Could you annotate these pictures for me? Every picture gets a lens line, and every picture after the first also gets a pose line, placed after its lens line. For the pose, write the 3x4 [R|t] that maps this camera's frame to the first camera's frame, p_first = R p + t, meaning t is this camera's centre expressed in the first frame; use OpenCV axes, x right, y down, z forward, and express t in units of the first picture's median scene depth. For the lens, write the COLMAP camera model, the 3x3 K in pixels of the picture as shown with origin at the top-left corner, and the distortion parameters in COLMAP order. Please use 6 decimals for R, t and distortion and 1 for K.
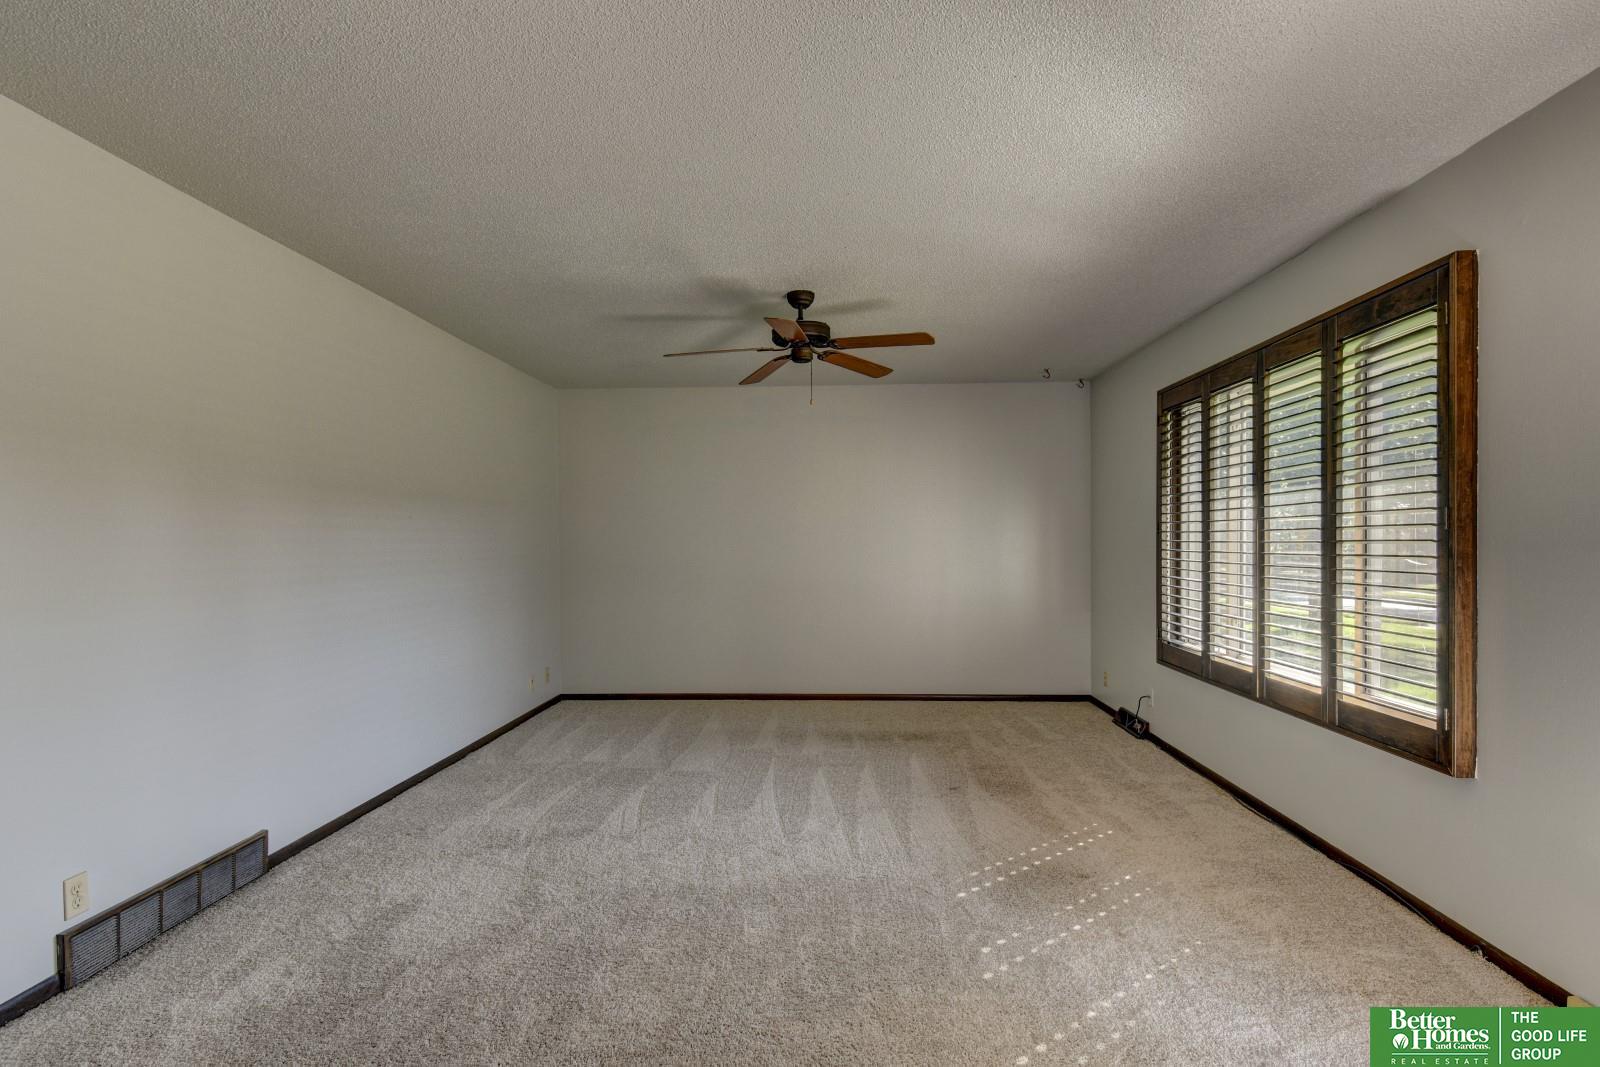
lens RADIAL K [[772.4, 0, 800.0], [0, 772.4, 533.5], [0, 0, 1]] dist [-0.003056, -0.001414]
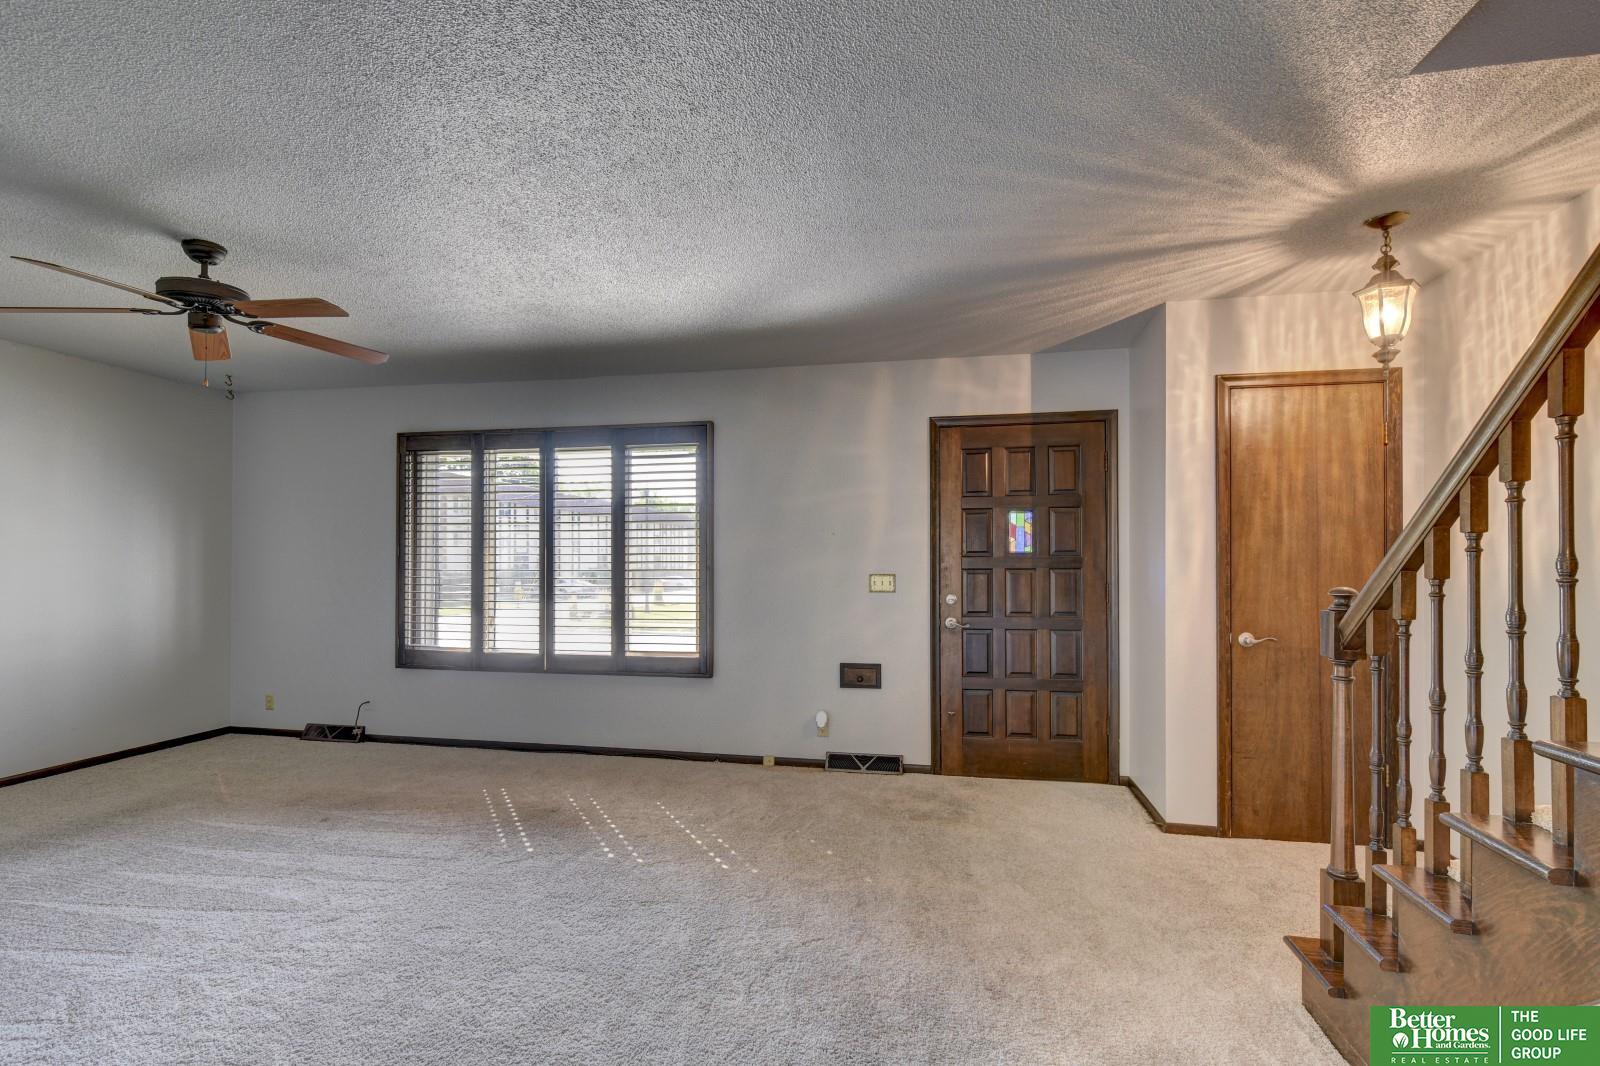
lens RADIAL K [[723.4, 0, 798.6], [0, 723.4, 552.7], [0, 0, 1]] dist [-0.002717, -0.000619]
pose [[0.146896, 0.016541, 0.989014, -0.801453], [-0.009972, 0.999834, -0.015241, 0.008876], [-0.989102, -0.007624, 0.147036, 0.381176]]
